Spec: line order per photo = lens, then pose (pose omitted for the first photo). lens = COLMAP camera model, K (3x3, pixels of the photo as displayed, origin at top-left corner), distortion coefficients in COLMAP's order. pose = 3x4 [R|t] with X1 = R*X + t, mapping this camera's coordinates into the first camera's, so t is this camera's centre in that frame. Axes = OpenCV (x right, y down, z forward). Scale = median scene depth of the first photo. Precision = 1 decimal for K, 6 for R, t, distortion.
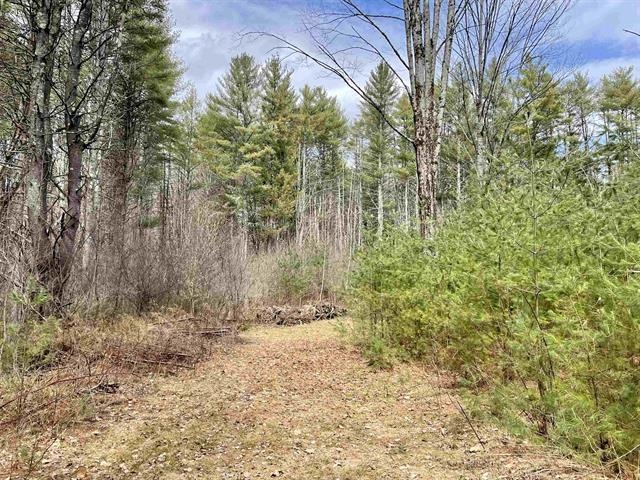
lens RADIAL K [[565.7, 0, 320.0], [0, 565.7, 240.0], [0, 0, 1]] dist [0.056434, -0.001859]
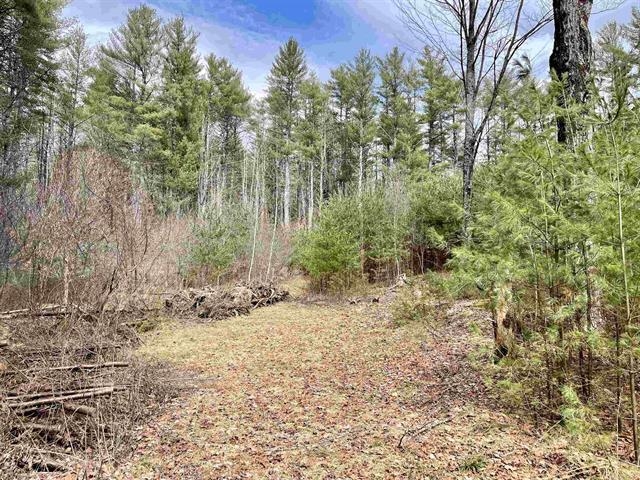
lens RADIAL K [[474.3, 0, 324.7], [0, 474.3, 234.4], [0, 0, 1]] dist [0.081538, -0.116570]
pose [[0.970422, 0.025378, 0.240078, -0.029005], [-0.029825, 0.999444, 0.014908, 0.017100], [-0.239566, -0.021627, 0.970639, 0.180203]]
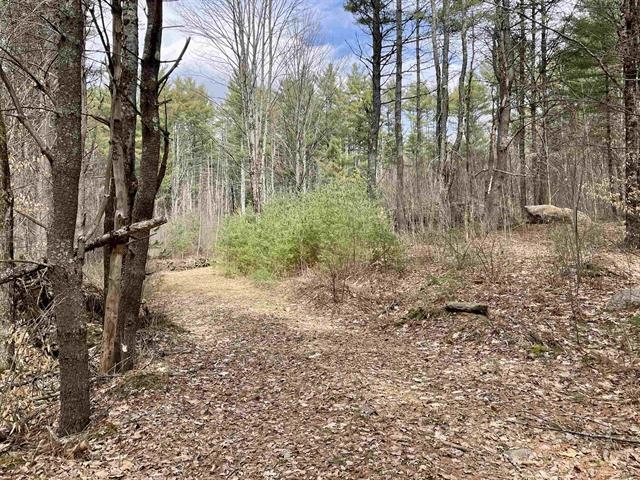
lens RADIAL K [[565.7, 0, 320.0], [0, 565.7, 240.0], [0, 0, 1]] dist [0.056434, -0.001859]
pose [[0.973709, -0.013122, 0.227416, -0.012394], [-0.003445, 0.997377, 0.072299, -0.021373], [-0.227768, -0.071182, 0.971110, -0.257348]]
